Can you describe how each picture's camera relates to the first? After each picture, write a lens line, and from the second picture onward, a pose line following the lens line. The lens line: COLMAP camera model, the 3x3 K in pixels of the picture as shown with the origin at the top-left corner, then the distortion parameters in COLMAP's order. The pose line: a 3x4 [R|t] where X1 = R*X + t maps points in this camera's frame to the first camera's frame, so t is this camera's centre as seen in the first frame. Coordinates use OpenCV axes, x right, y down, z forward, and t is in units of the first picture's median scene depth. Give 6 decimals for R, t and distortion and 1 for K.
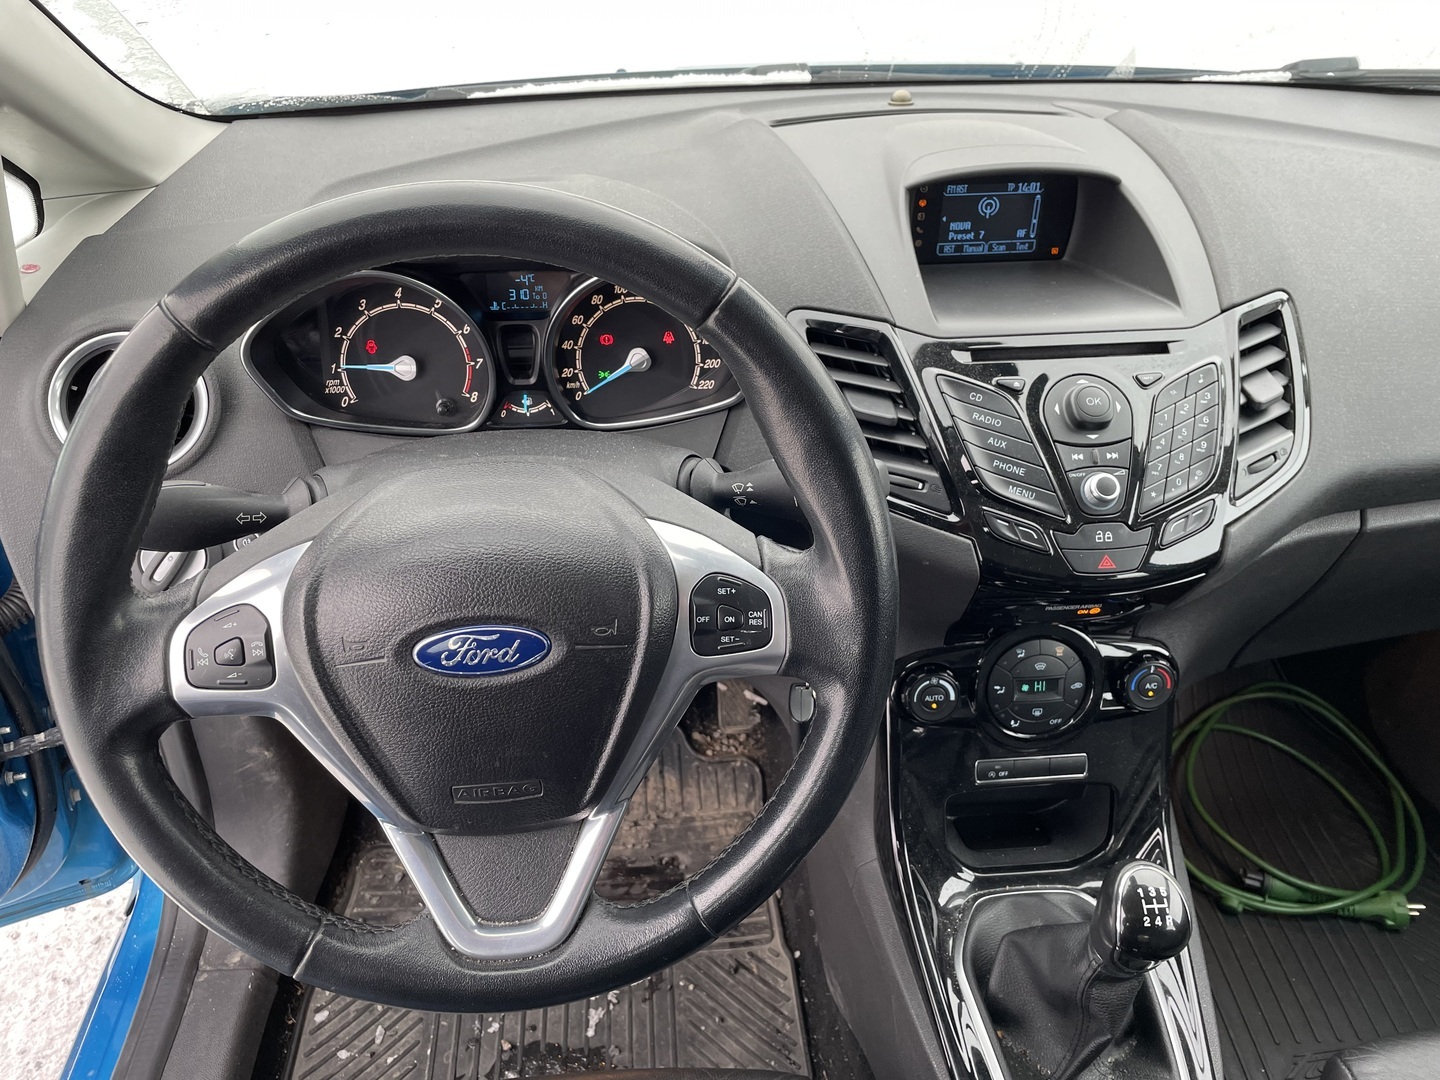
lens RADIAL K [[1100.5, 0, 720.0], [0, 1100.5, 540.0], [0, 0, 1]] dist [0.084610, -0.119468]
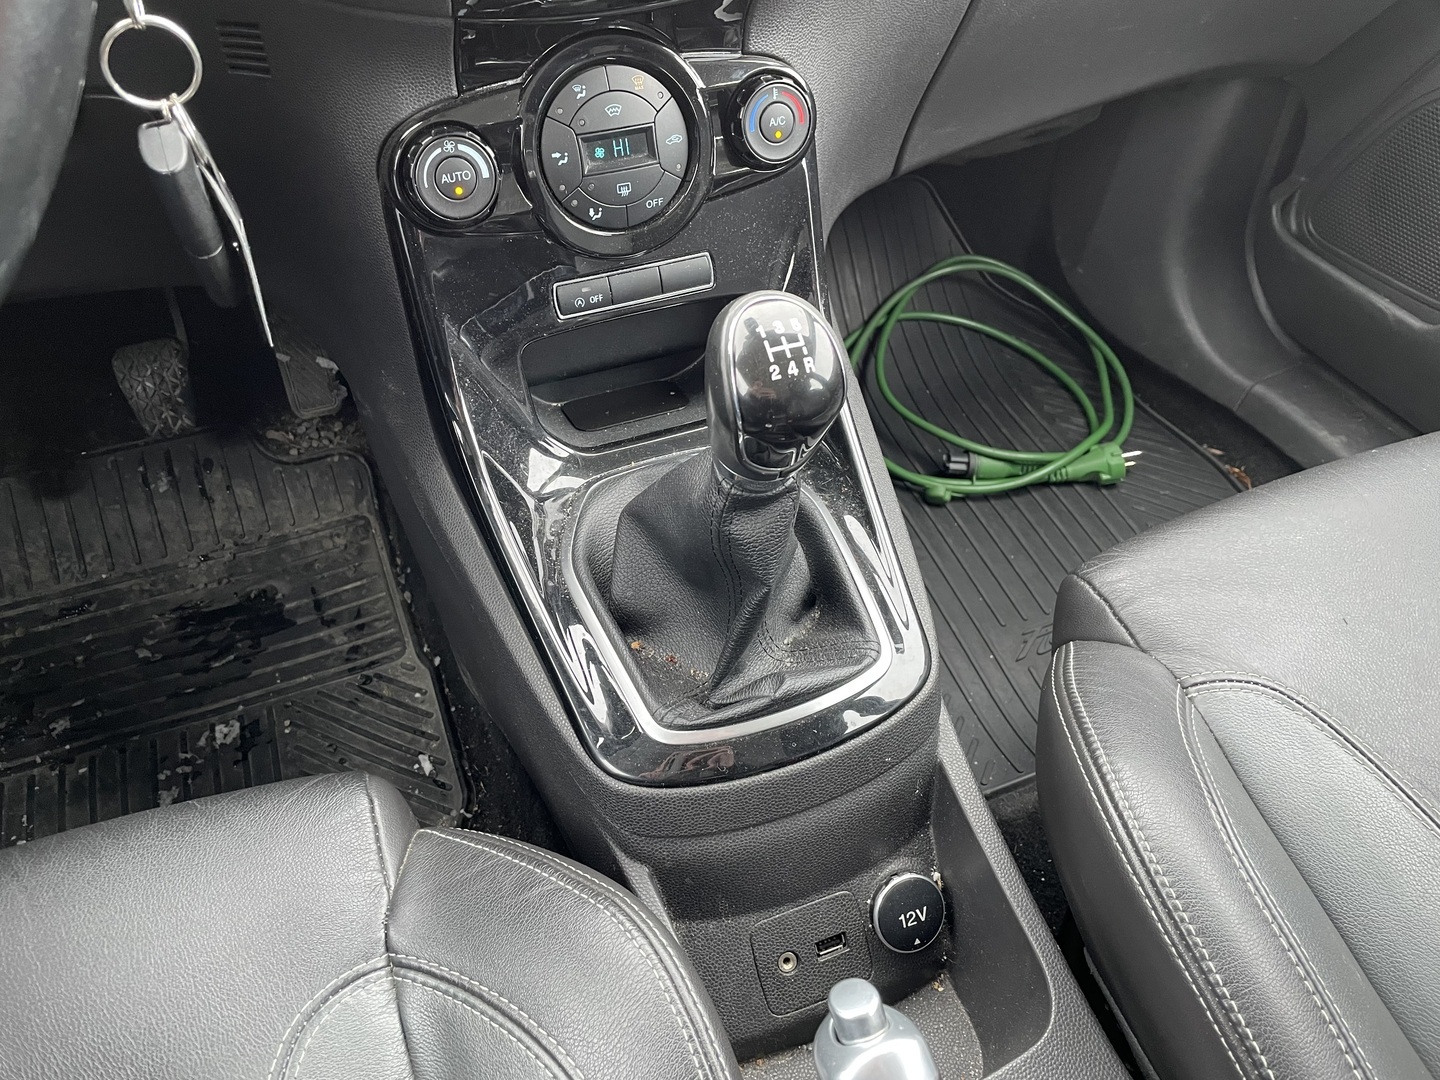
lens RADIAL K [[1089.5, 0, 720.3], [0, 1089.5, 533.0], [0, 0, 1]] dist [0.078482, -0.114577]
pose [[0.957364, -0.198314, 0.210060, 0.165854], [0.157559, 0.967921, 0.195714, 0.239675], [-0.242134, -0.154273, 0.957899, 0.332025]]
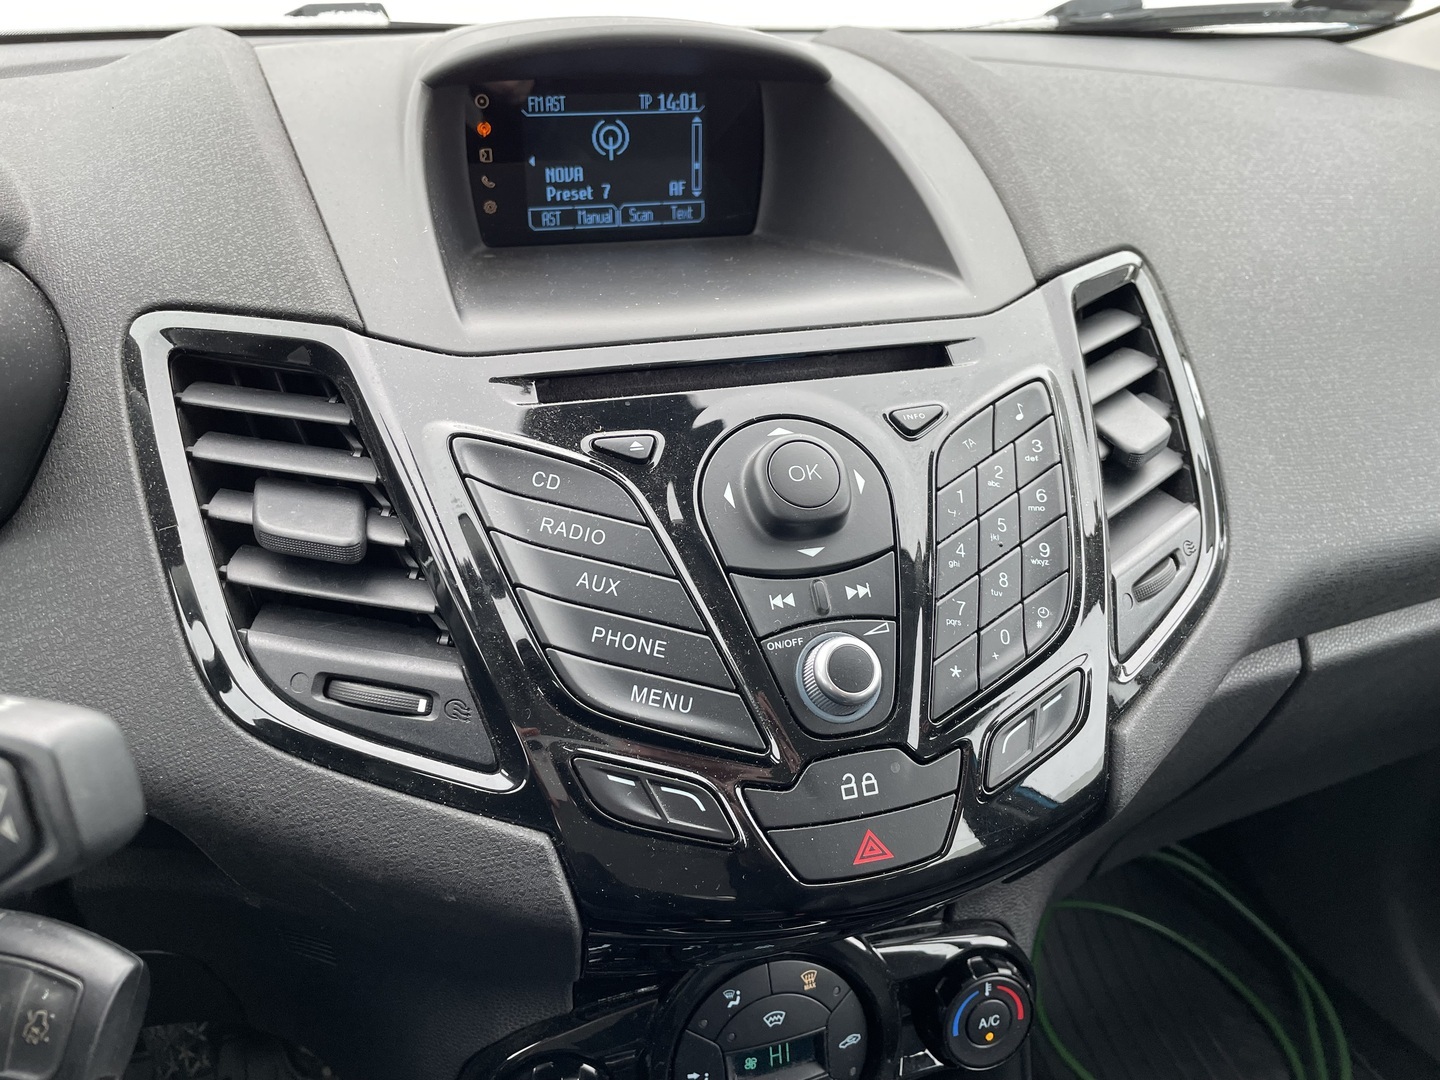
lens RADIAL K [[1100.5, 0, 720.0], [0, 1100.5, 540.0], [0, 0, 1]] dist [0.084610, -0.119468]
pose [[0.980315, -0.079623, 0.180675, 0.195552], [0.094387, 0.992734, -0.074637, -0.060656], [-0.173420, 0.090221, 0.980707, 0.509445]]
